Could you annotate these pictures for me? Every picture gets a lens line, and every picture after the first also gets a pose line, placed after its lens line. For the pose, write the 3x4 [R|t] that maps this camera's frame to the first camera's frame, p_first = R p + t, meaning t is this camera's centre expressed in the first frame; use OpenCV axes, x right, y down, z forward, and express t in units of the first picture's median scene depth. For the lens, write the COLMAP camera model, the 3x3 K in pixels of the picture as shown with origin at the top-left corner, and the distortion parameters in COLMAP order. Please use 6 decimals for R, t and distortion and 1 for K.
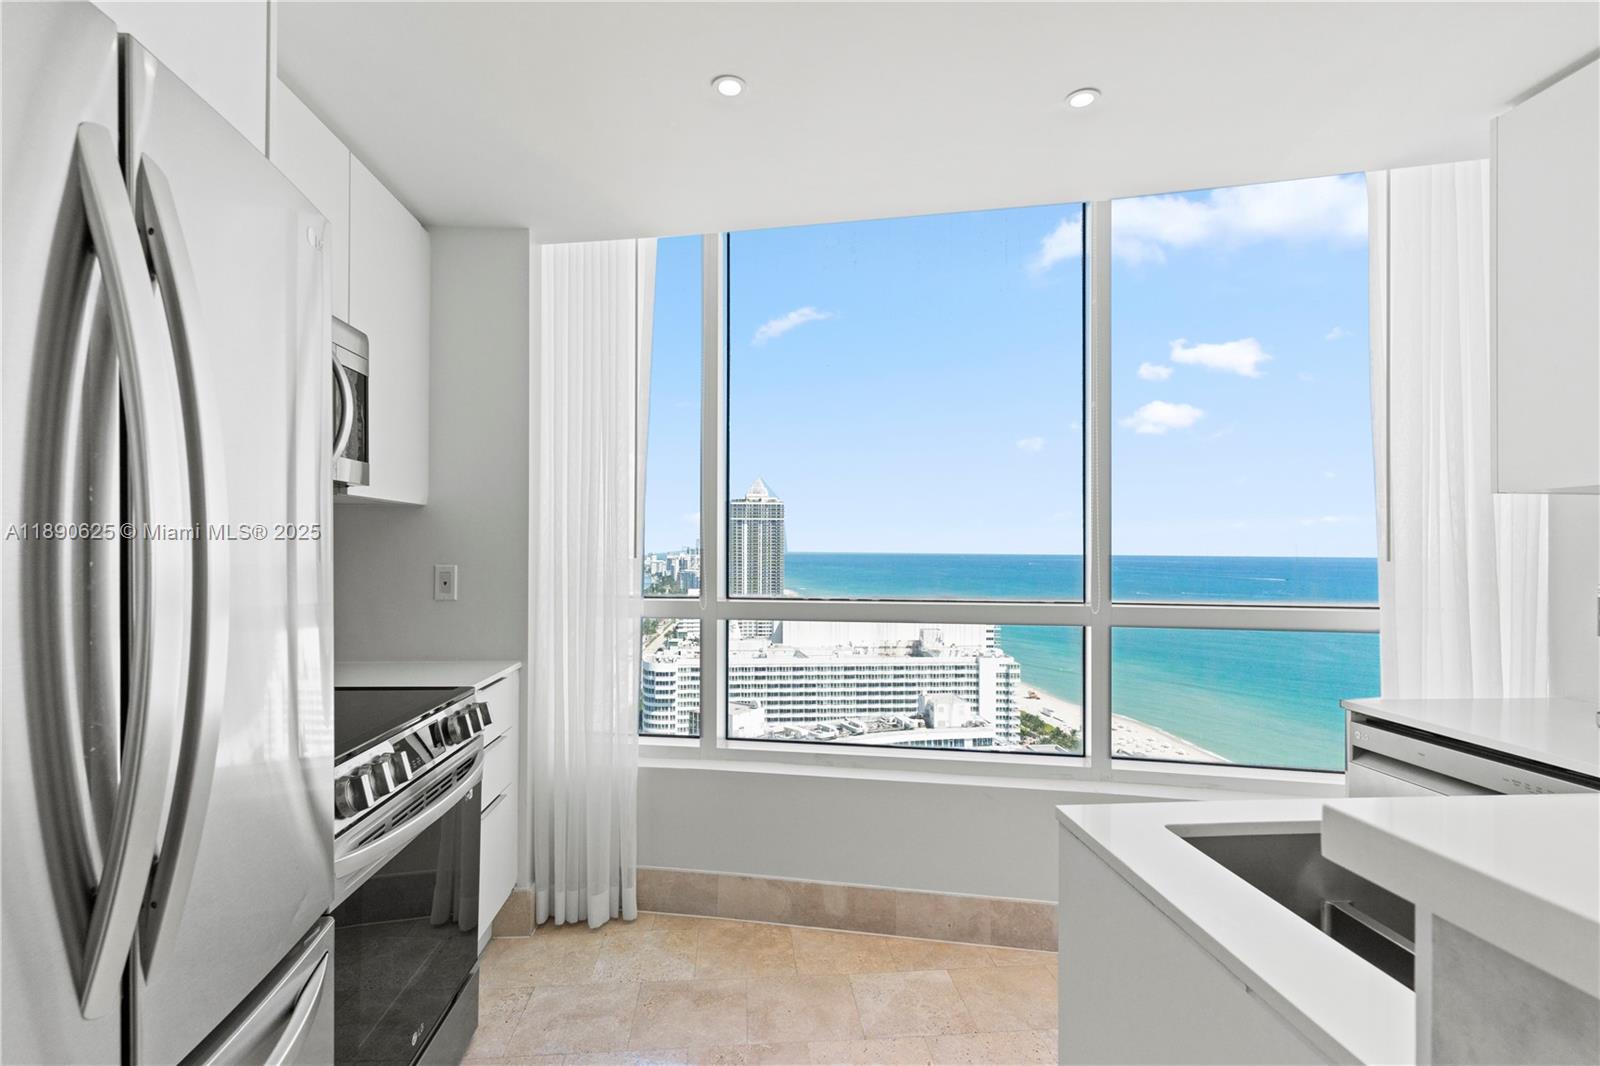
lens RADIAL K [[766.1, 0, 803.8], [0, 766.1, 537.5], [0, 0, 1]] dist [-0.002265, 0.002157]
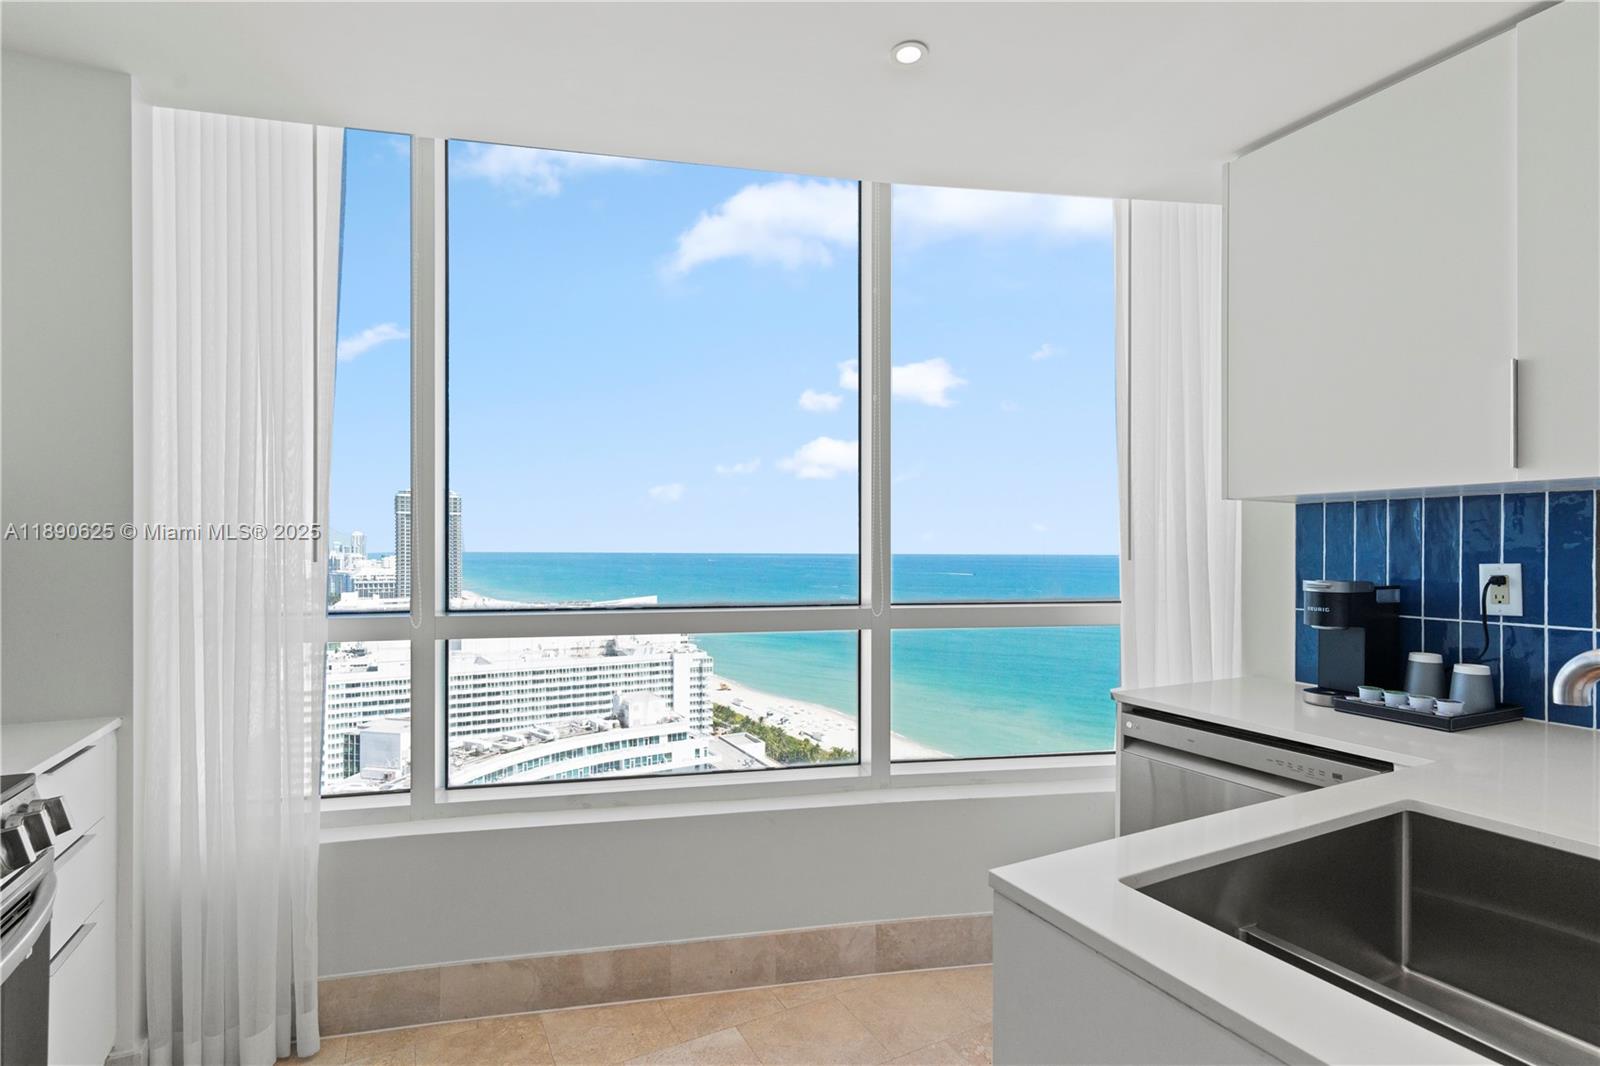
lens RADIAL K [[766.1, 0, 802.4], [0, 766.1, 544.8], [0, 0, 1]] dist [-0.002265, 0.002157]
pose [[0.923698, -0.000392, 0.383121, -0.061277], [-0.004628, 0.999915, 0.012179, -0.001345], [-0.383094, -0.013023, 0.923618, 0.125038]]
